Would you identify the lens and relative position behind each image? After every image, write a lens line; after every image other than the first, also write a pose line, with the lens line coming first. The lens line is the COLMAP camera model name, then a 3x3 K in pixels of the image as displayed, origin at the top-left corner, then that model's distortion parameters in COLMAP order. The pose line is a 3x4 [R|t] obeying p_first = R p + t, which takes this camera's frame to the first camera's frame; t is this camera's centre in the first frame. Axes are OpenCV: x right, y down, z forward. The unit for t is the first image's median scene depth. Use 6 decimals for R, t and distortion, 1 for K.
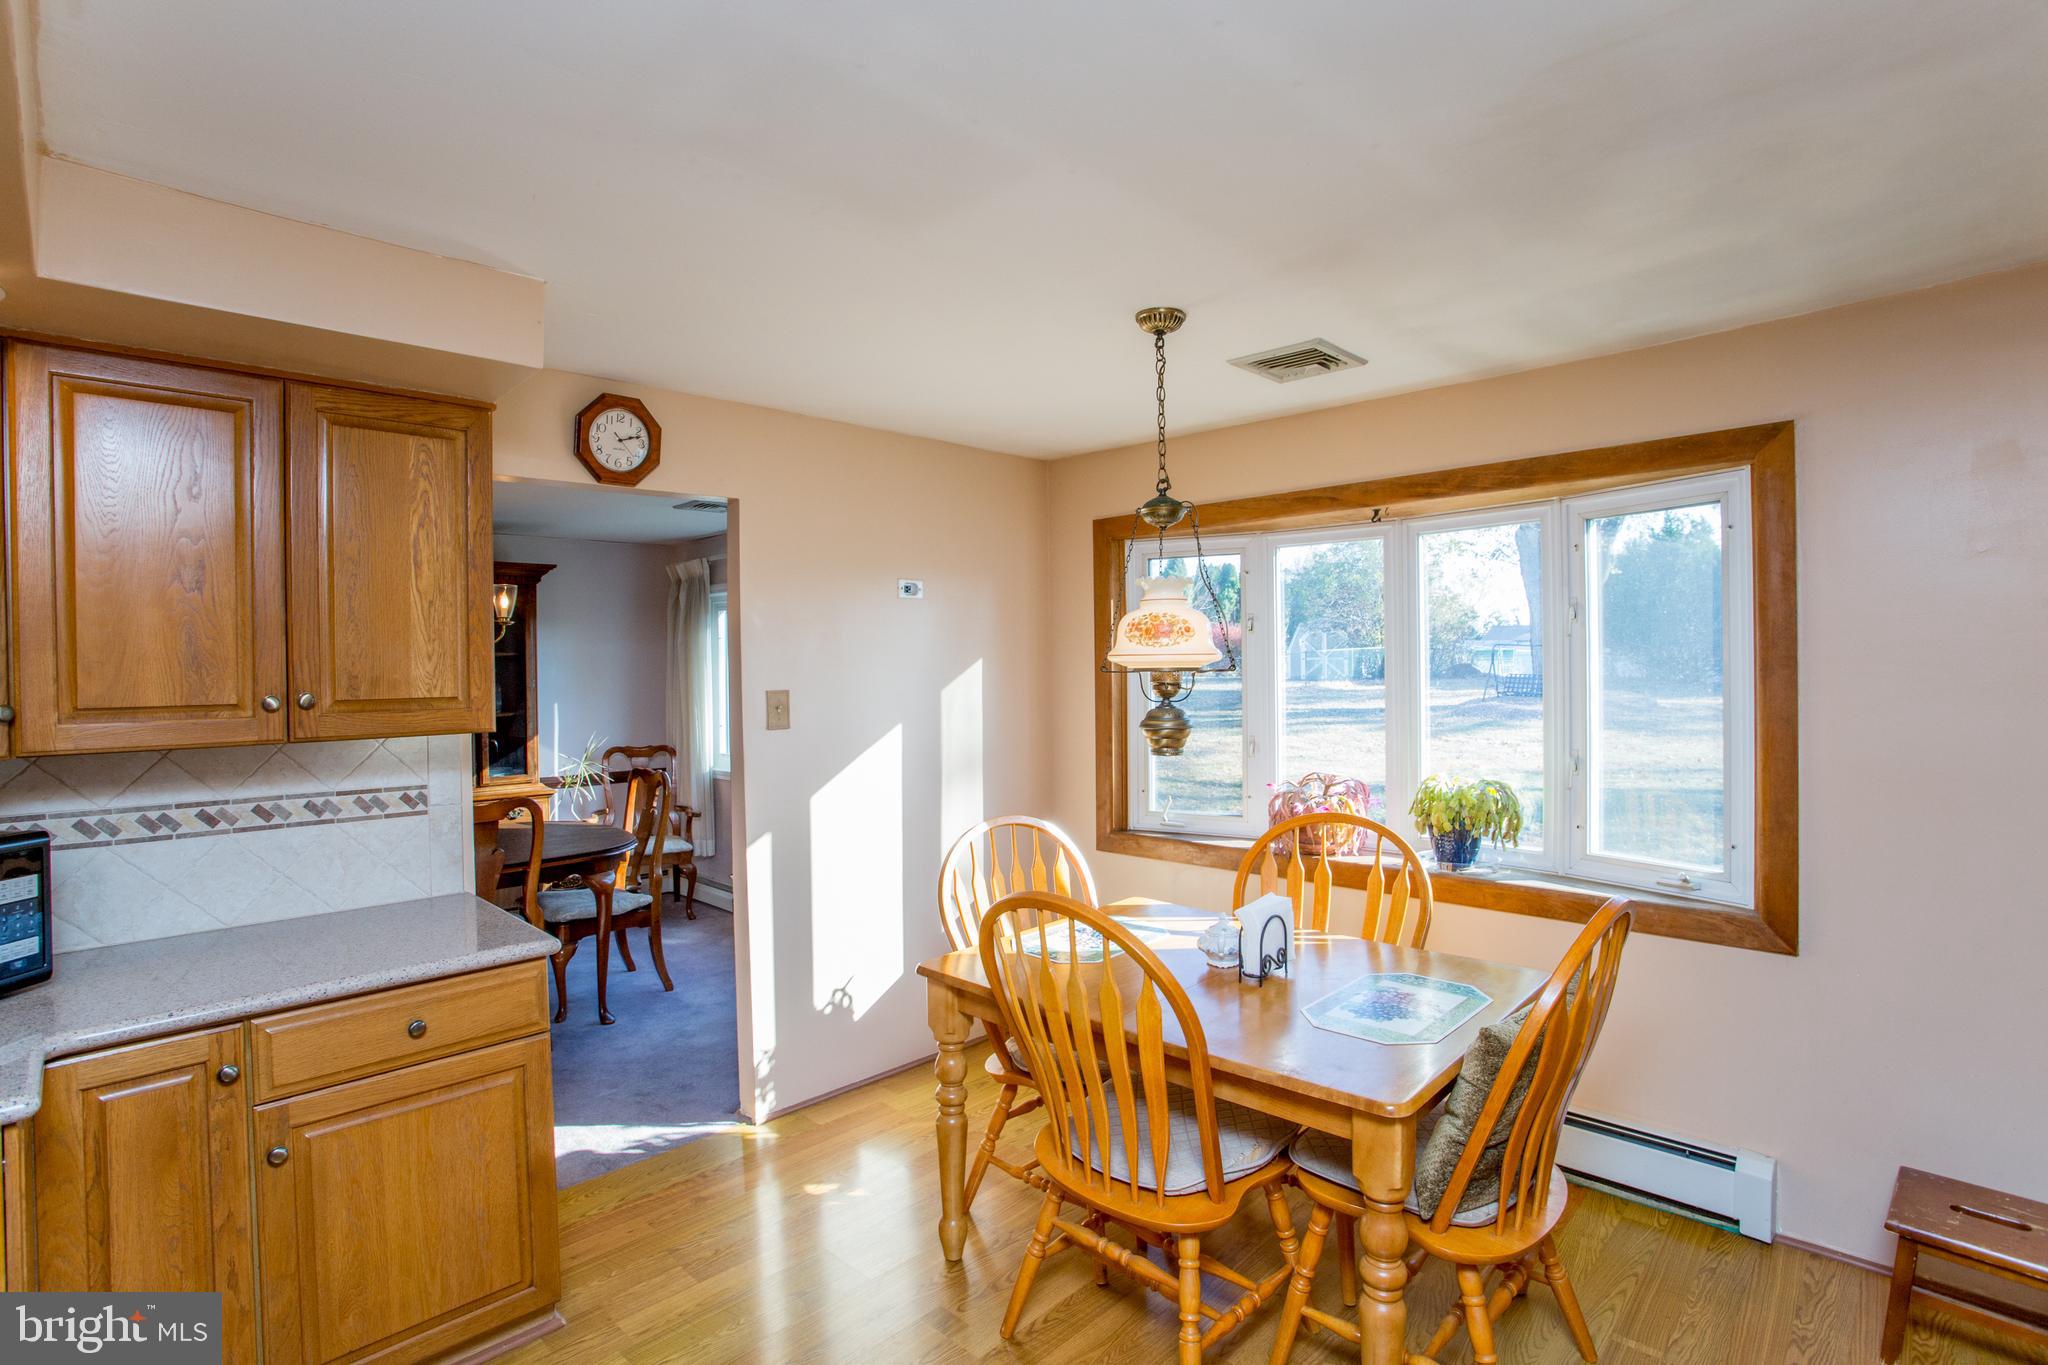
lens RADIAL K [[998.1, 0, 989.2], [0, 998.1, 679.7], [0, 0, 1]] dist [-0.073043, 0.029292]
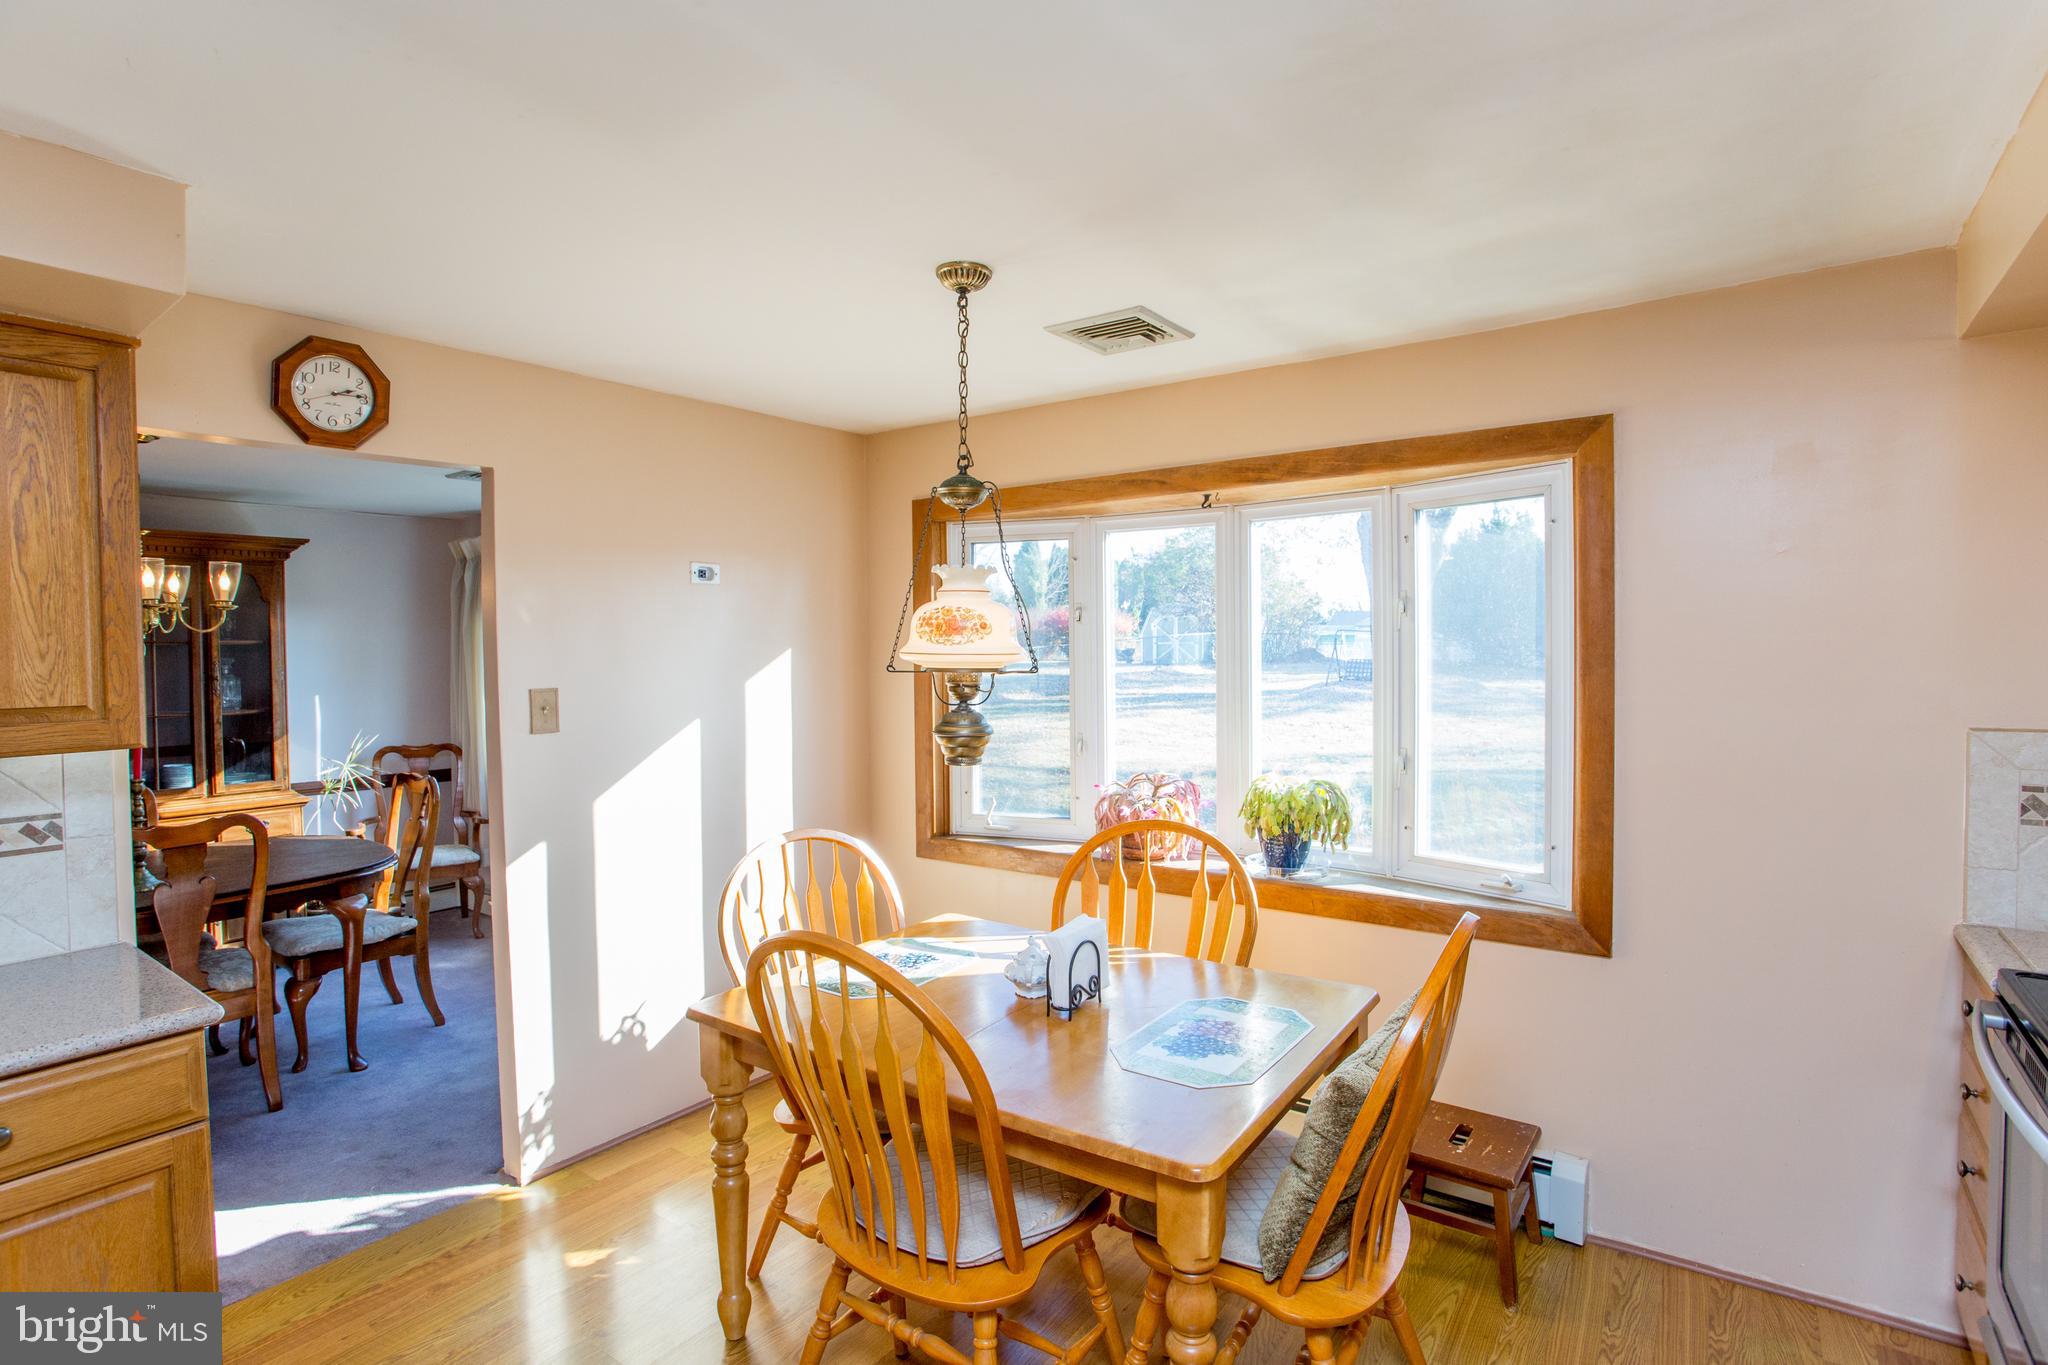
lens RADIAL K [[994.6, 0, 1012.1], [0, 994.6, 673.6], [0, 0, 1]] dist [-0.074779, 0.032737]
pose [[0.988437, -0.002062, 0.151617, 0.072968], [-0.000190, 0.999890, 0.014841, -0.017394], [-0.151631, -0.014698, 0.988328, 0.100901]]
